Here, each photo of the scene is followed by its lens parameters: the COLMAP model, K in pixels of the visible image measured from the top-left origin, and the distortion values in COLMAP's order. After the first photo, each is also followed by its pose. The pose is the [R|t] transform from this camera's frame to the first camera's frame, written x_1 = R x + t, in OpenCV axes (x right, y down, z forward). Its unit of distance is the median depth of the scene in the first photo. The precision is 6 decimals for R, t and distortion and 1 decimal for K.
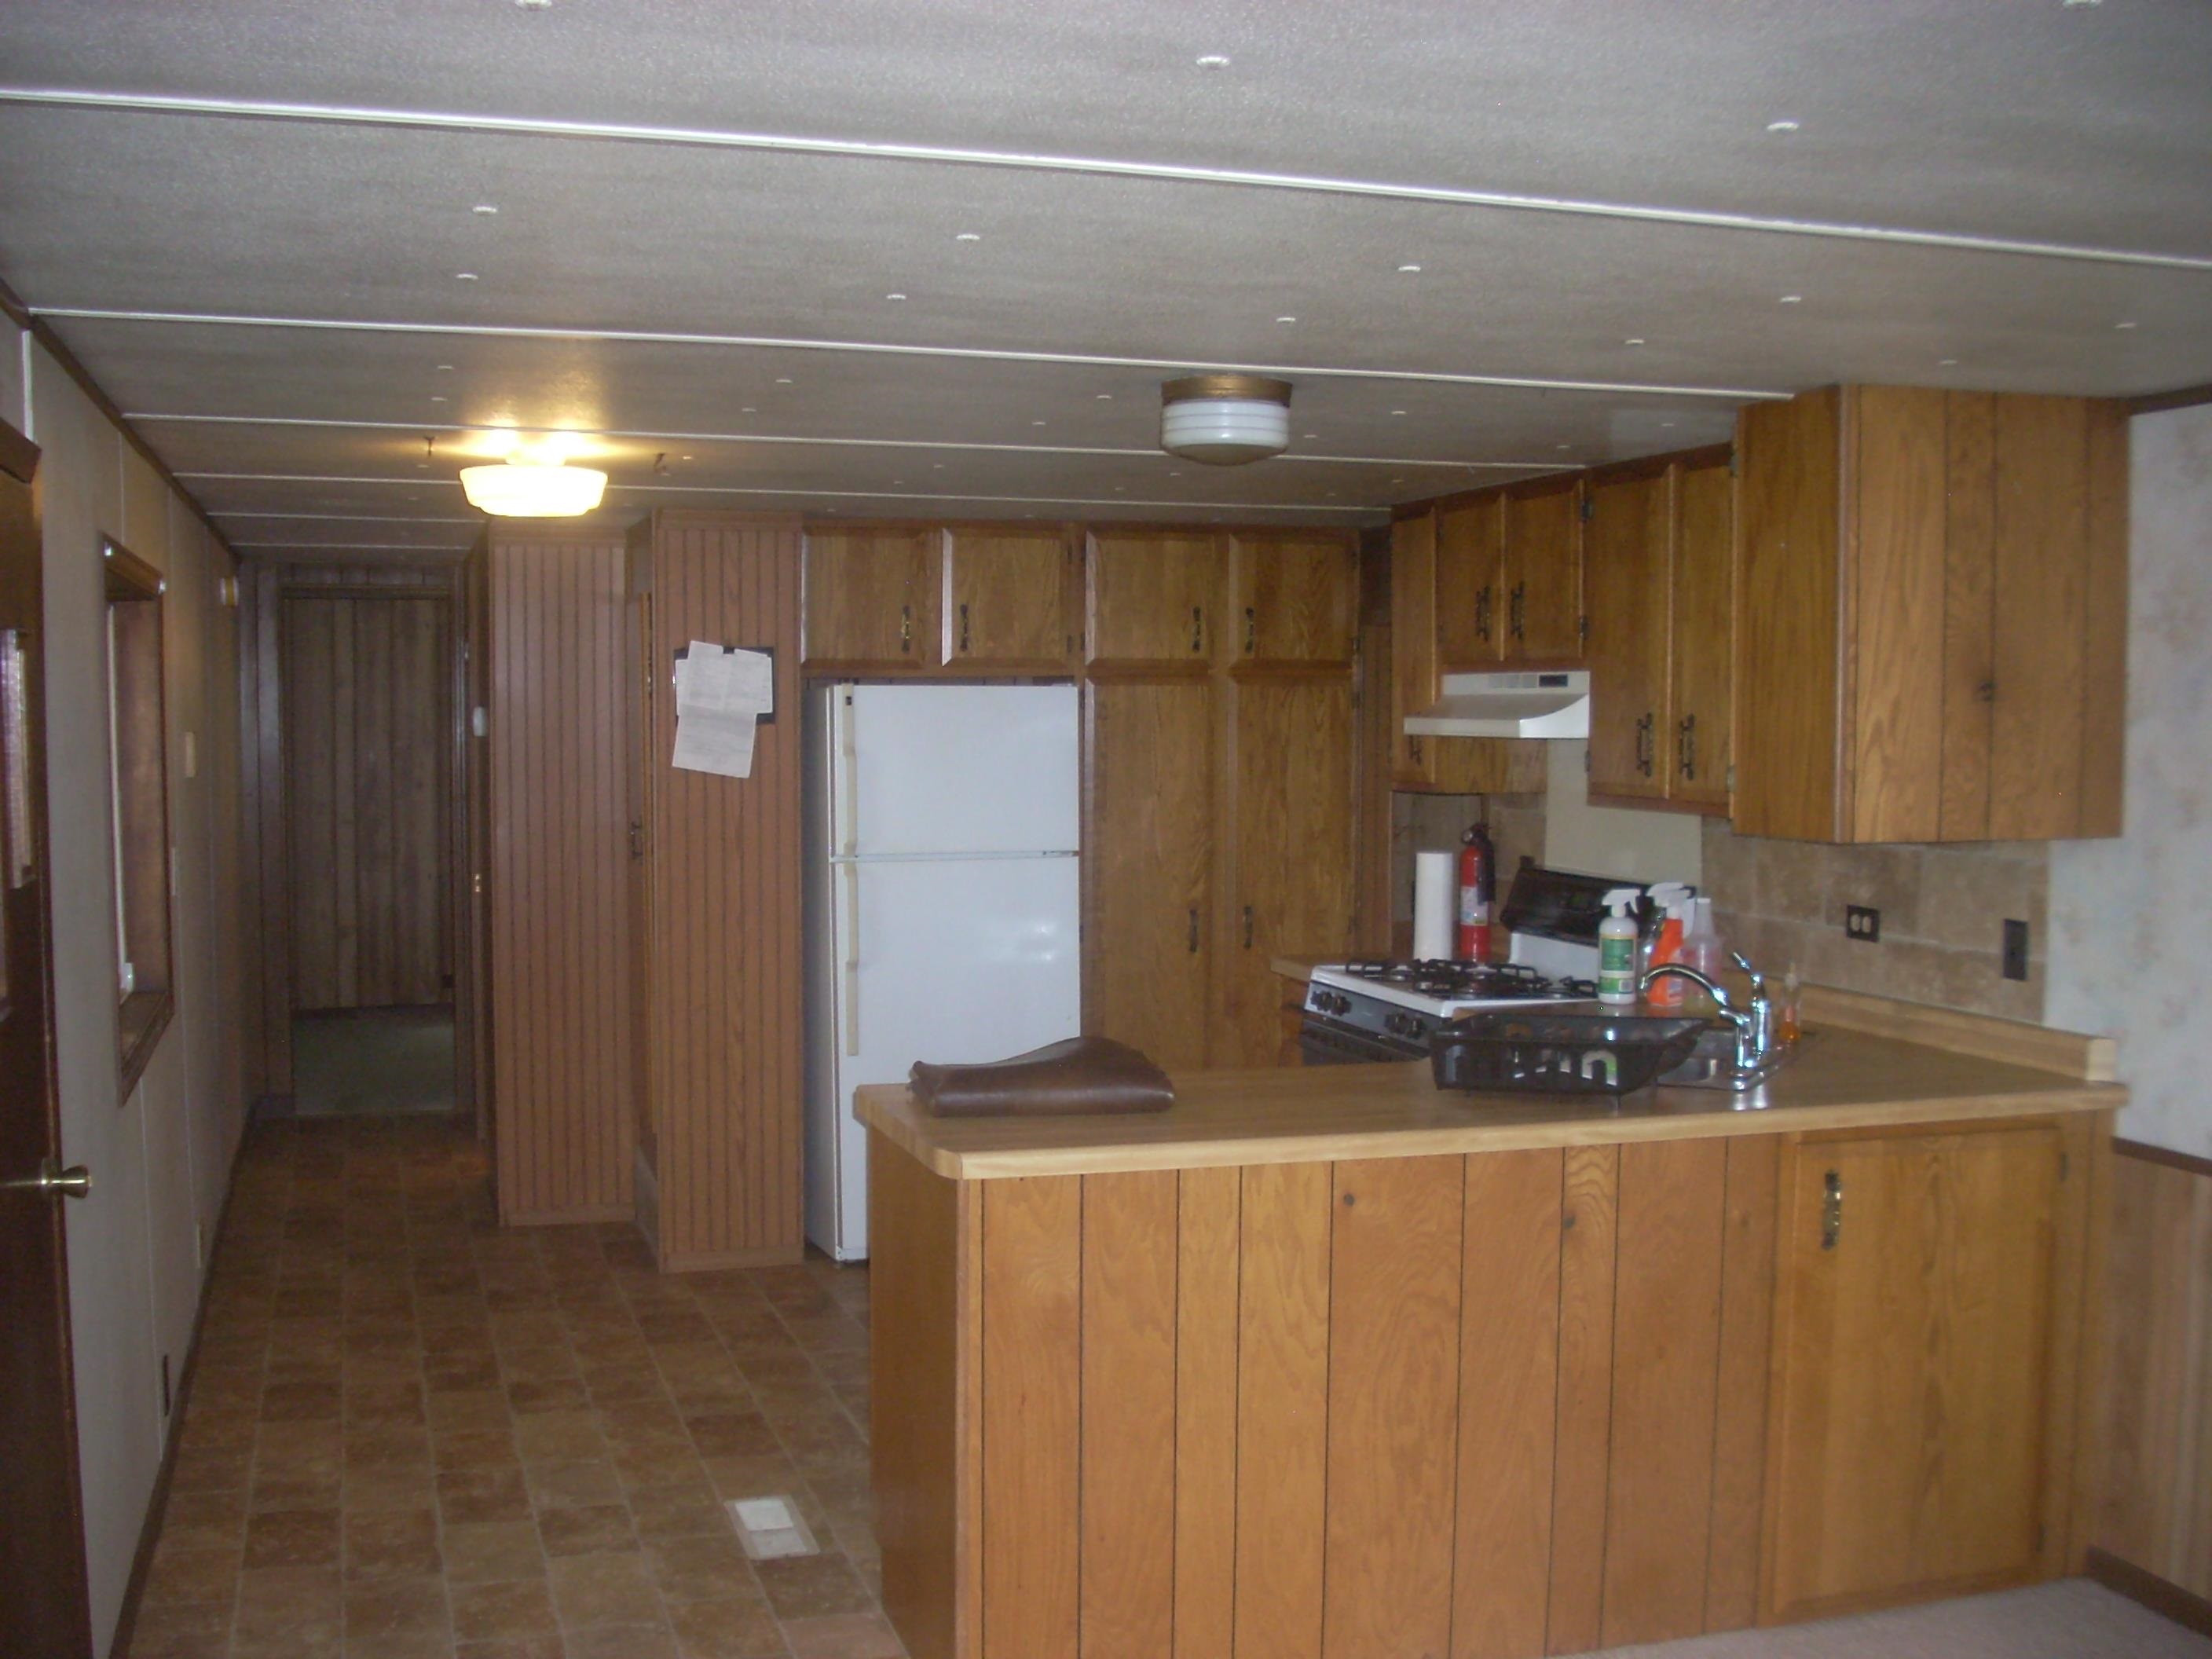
lens RADIAL K [[2375.5, 0, 1100.8], [0, 2375.5, 833.7], [0, 0, 1]] dist [-0.113665, 0.000000]
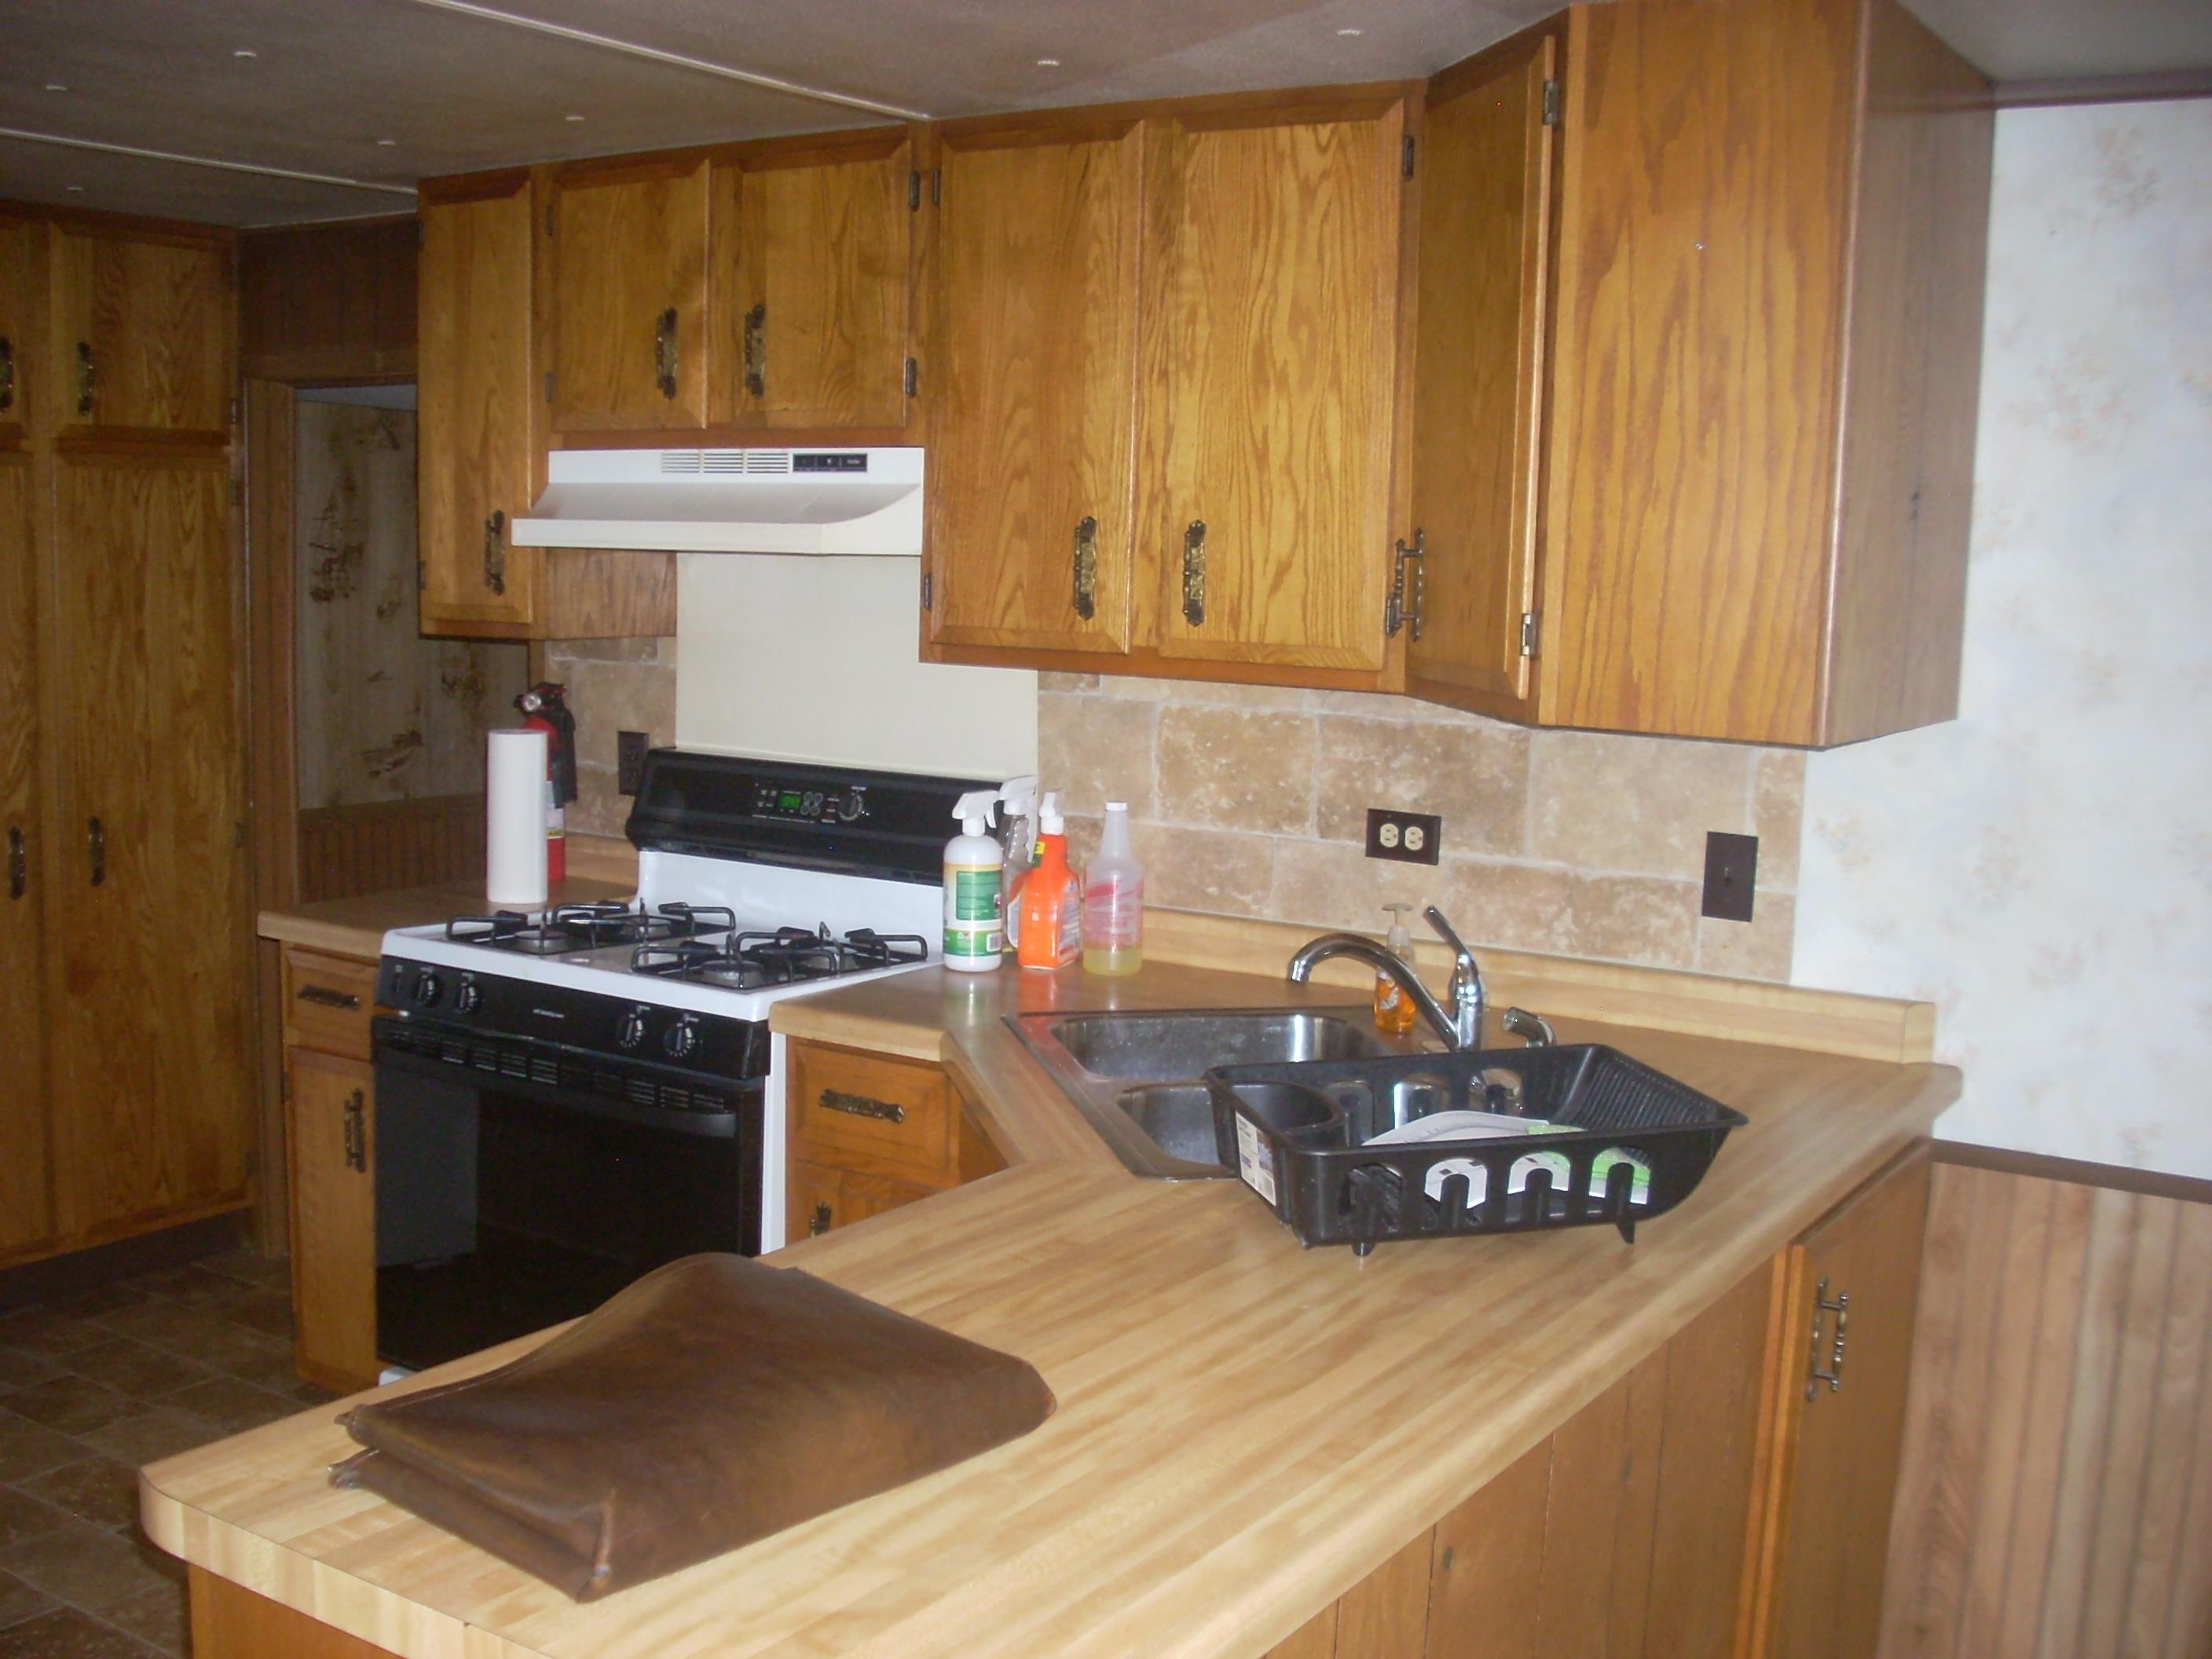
lens RADIAL K [[2375.5, 0, 1175.8], [0, 2375.5, 908.1], [0, 0, 1]] dist [-0.113665, 0.000000]
pose [[0.773141, -0.078107, 0.629406, -0.134985], [0.008798, 0.993613, 0.112497, -0.016107], [-0.634173, -0.081439, 0.768890, 0.426946]]
